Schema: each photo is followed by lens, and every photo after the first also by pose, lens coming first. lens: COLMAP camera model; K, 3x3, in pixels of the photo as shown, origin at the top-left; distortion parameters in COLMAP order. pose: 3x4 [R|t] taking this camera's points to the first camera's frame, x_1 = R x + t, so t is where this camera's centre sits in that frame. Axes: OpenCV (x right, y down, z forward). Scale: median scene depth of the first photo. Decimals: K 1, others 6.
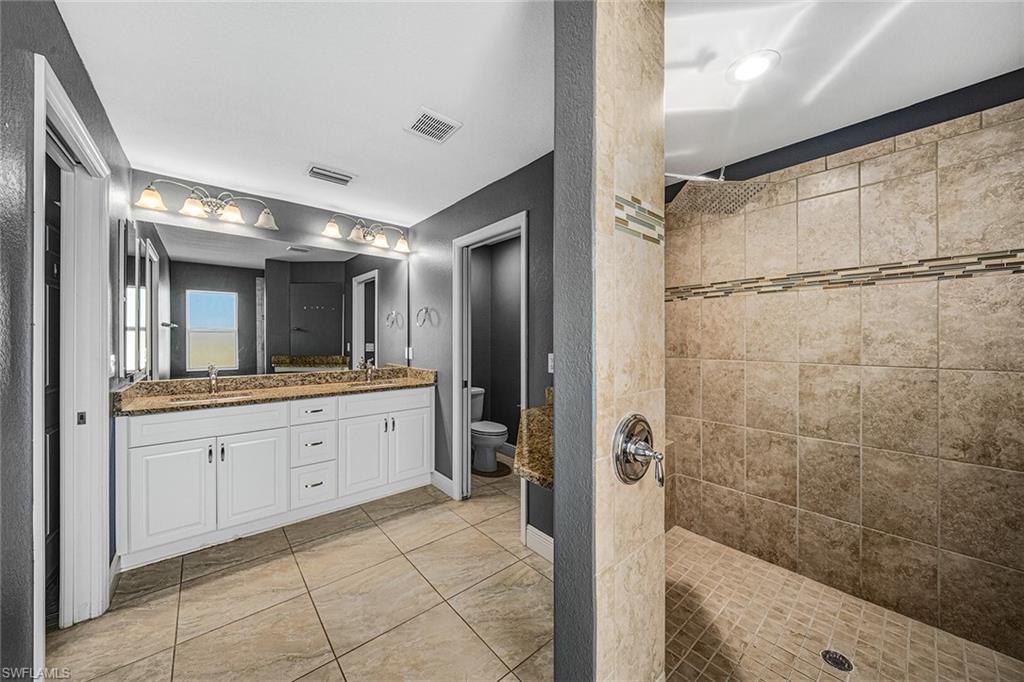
lens RADIAL K [[361.5, 0, 516.5], [0, 361.5, 338.4], [0, 0, 1]] dist [-0.000240, -0.002142]
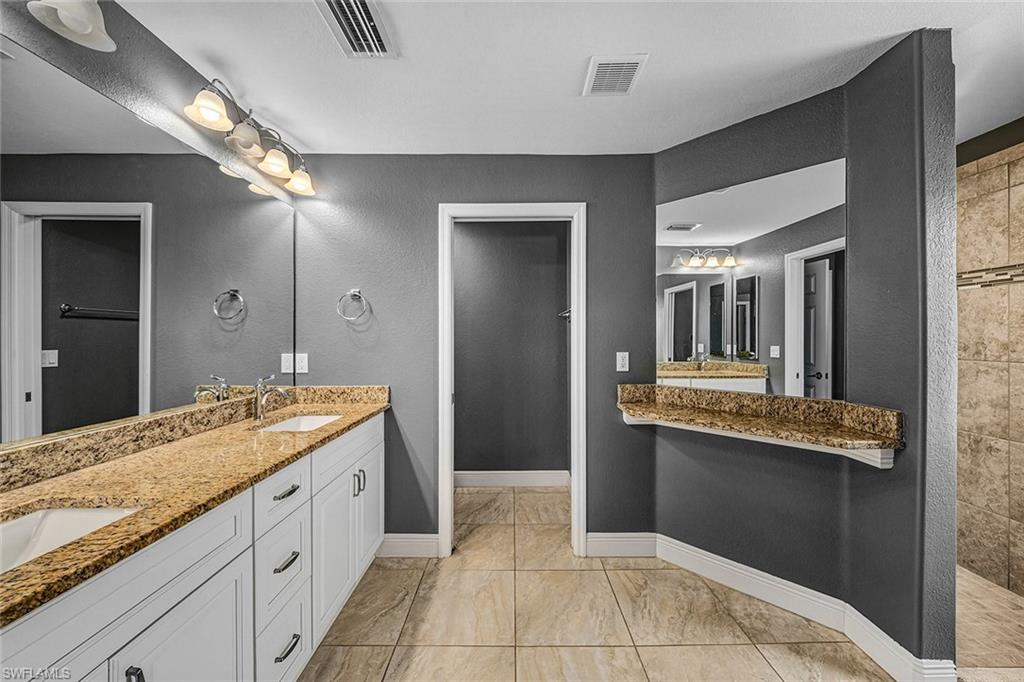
lens RADIAL K [[361.5, 0, 514.4], [0, 361.5, 337.6], [0, 0, 1]] dist [-0.000240, -0.002142]
pose [[0.650710, -0.000802, 0.759326, -0.674146], [0.005627, 0.999977, -0.003766, 0.003251], [-0.759306, 0.006723, 0.650699, 0.434722]]
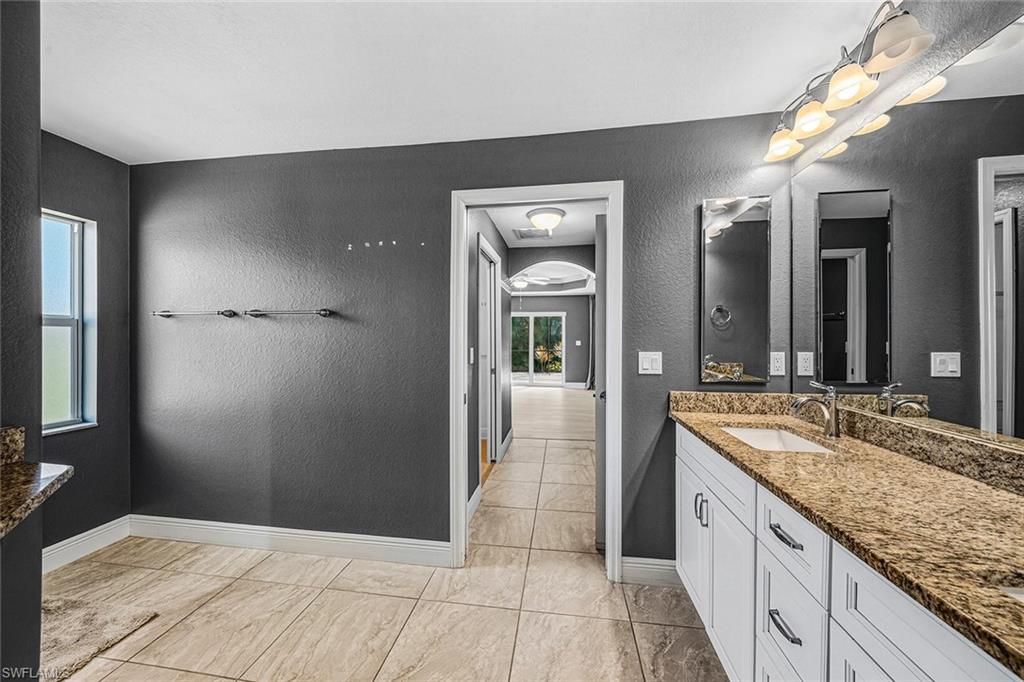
lens RADIAL K [[361.5, 0, 510.8], [0, 361.5, 339.8], [0, 0, 1]] dist [-0.000240, -0.002142]
pose [[-0.757189, 0.001162, -0.653195, -0.116615], [-0.003040, 0.999981, 0.005303, 0.004936], [0.653189, 0.006001, -0.757172, 1.009507]]
